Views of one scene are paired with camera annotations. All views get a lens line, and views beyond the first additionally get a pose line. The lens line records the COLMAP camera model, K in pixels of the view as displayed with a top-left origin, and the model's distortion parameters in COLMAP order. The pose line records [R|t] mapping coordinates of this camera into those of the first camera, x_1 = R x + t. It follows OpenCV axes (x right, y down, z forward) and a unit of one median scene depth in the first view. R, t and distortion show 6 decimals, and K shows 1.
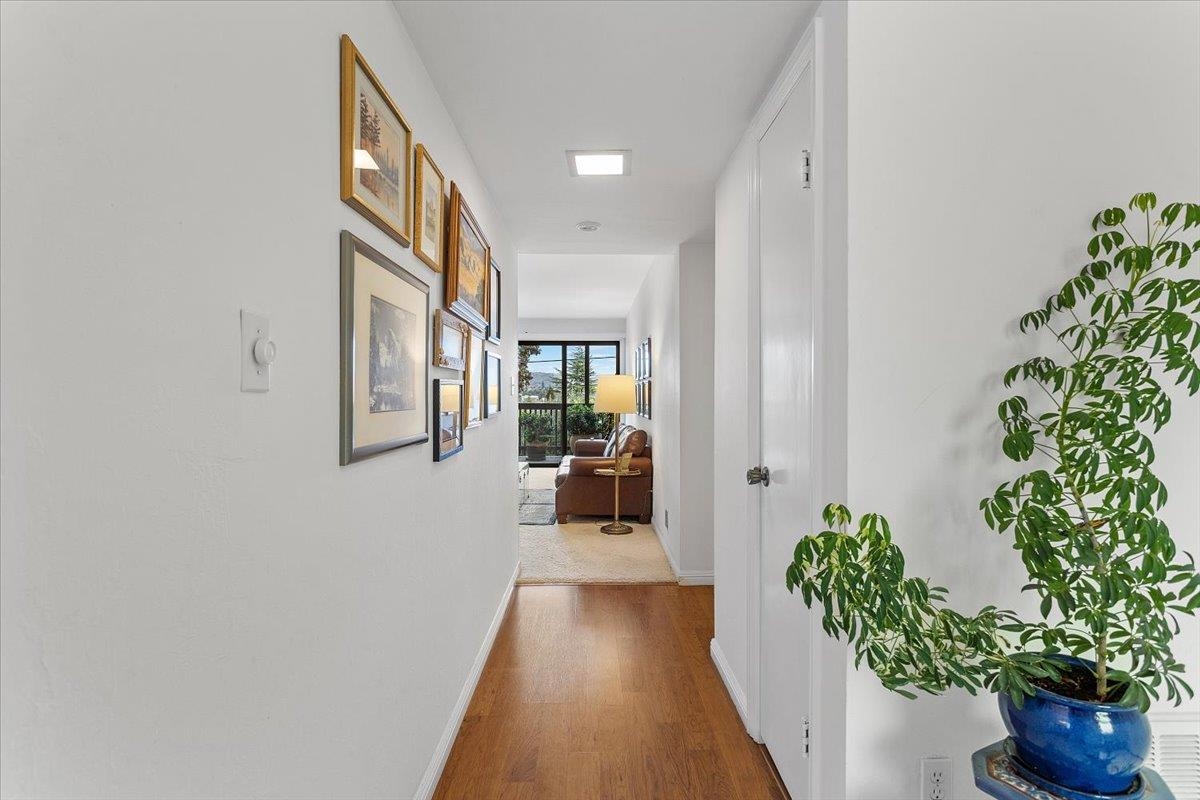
lens RADIAL K [[575.9, 0, 600.0], [0, 575.9, 400.0], [0, 0, 1]] dist [-0.004775, 0.006230]
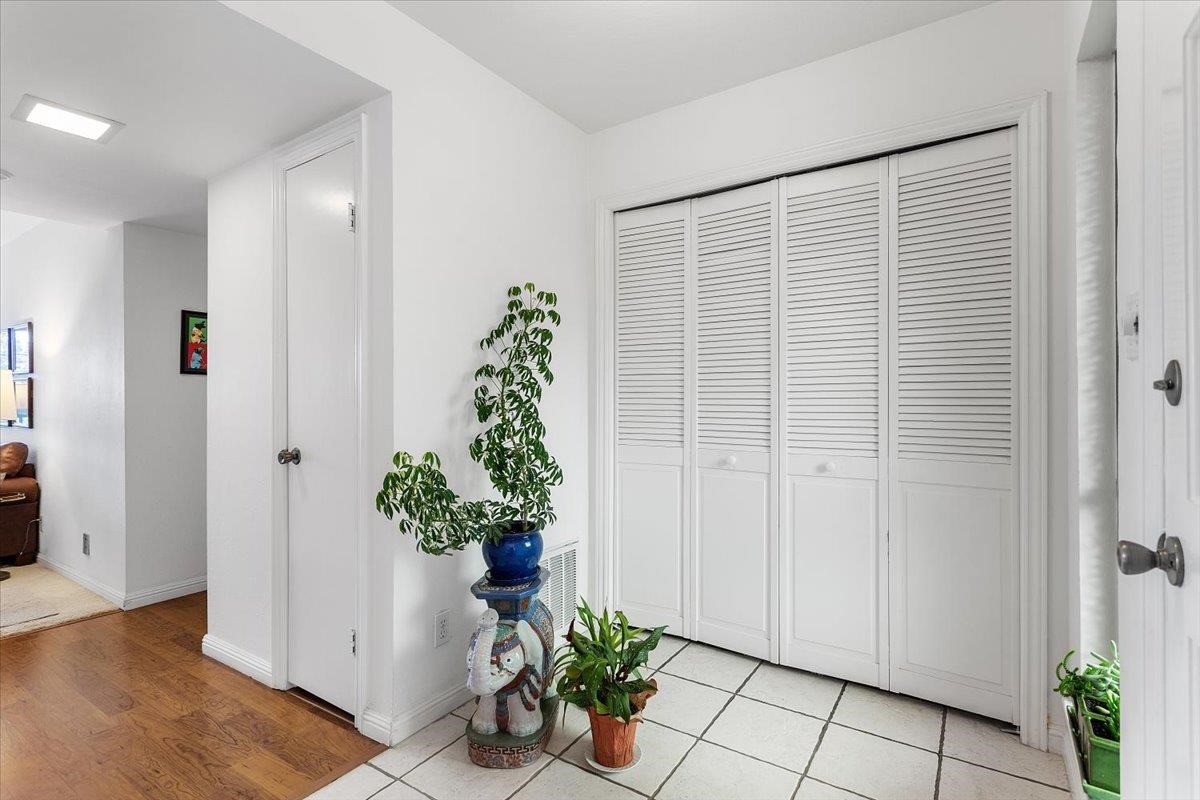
lens RADIAL K [[575.9, 0, 600.0], [0, 575.9, 400.0], [0, 0, 1]] dist [-0.004775, 0.006230]
pose [[0.574756, -0.000922, 0.818324, -0.513068], [0.012660, 0.999890, -0.007766, 0.056853], [-0.818227, 0.014823, 0.574705, -0.308396]]
